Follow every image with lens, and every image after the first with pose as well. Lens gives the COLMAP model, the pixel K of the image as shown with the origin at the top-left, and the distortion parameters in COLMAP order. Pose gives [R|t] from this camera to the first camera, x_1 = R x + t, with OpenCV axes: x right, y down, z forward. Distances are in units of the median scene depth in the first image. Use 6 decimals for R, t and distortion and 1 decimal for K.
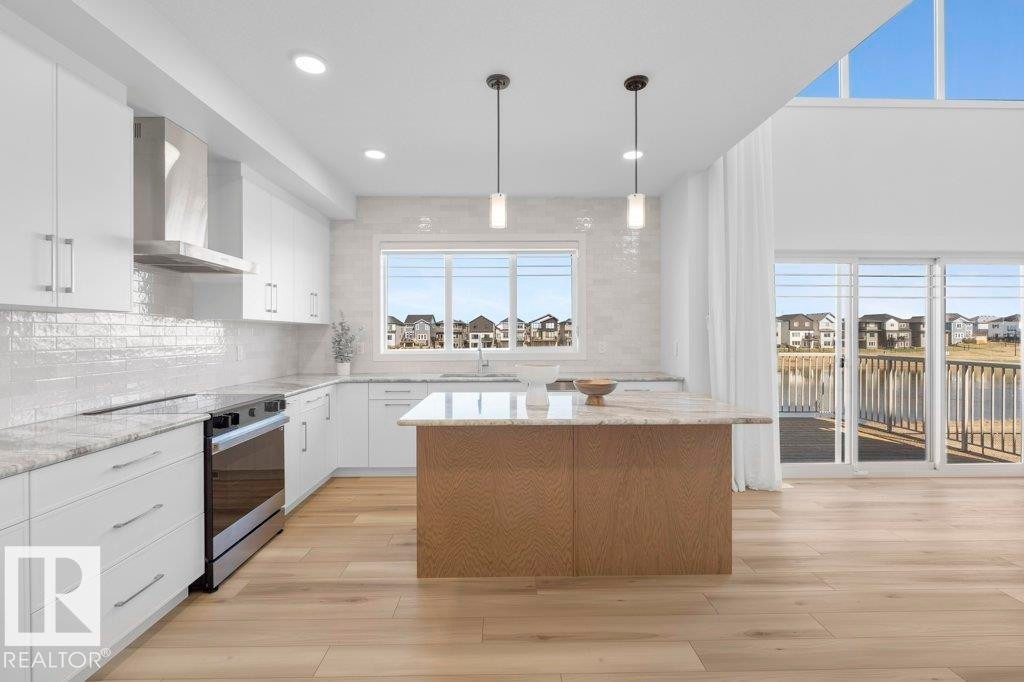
lens RADIAL K [[455.0, 0, 512.9], [0, 455.0, 334.8], [0, 0, 1]] dist [-0.000737, 0.000261]
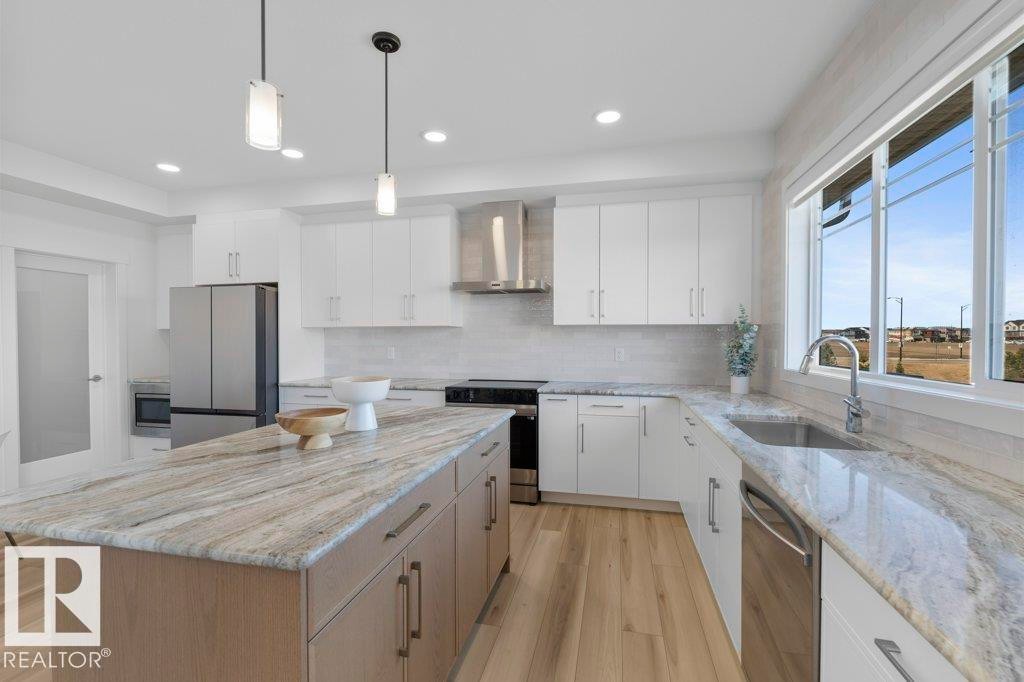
lens RADIAL K [[455.0, 0, 512.5], [0, 455.0, 343.9], [0, 0, 1]] dist [-0.000737, 0.000261]
pose [[-0.245911, 0.005154, -0.969279, 0.754090], [-0.000182, 0.999986, 0.005364, 0.010710], [0.969292, 0.001495, -0.245907, 1.463207]]
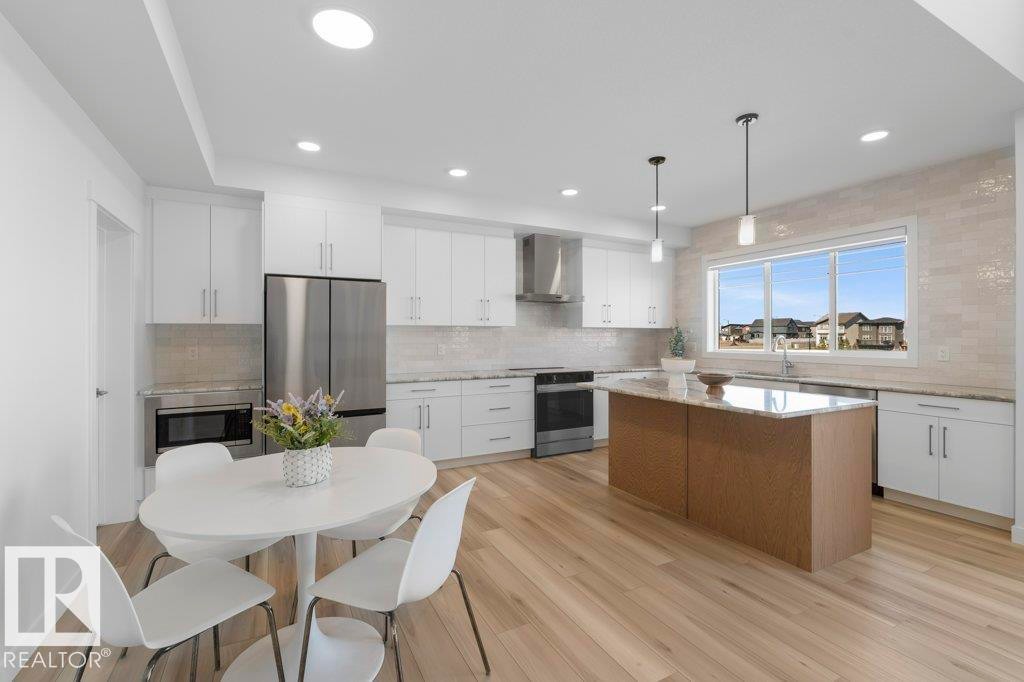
lens RADIAL K [[455.0, 0, 509.5], [0, 455.0, 336.7], [0, 0, 1]] dist [-0.000737, 0.000261]
pose [[0.451392, 0.004133, -0.892316, 1.046672], [-0.001603, 0.999991, 0.003821, -0.005378], [0.892324, -0.000294, 0.451395, -0.060453]]
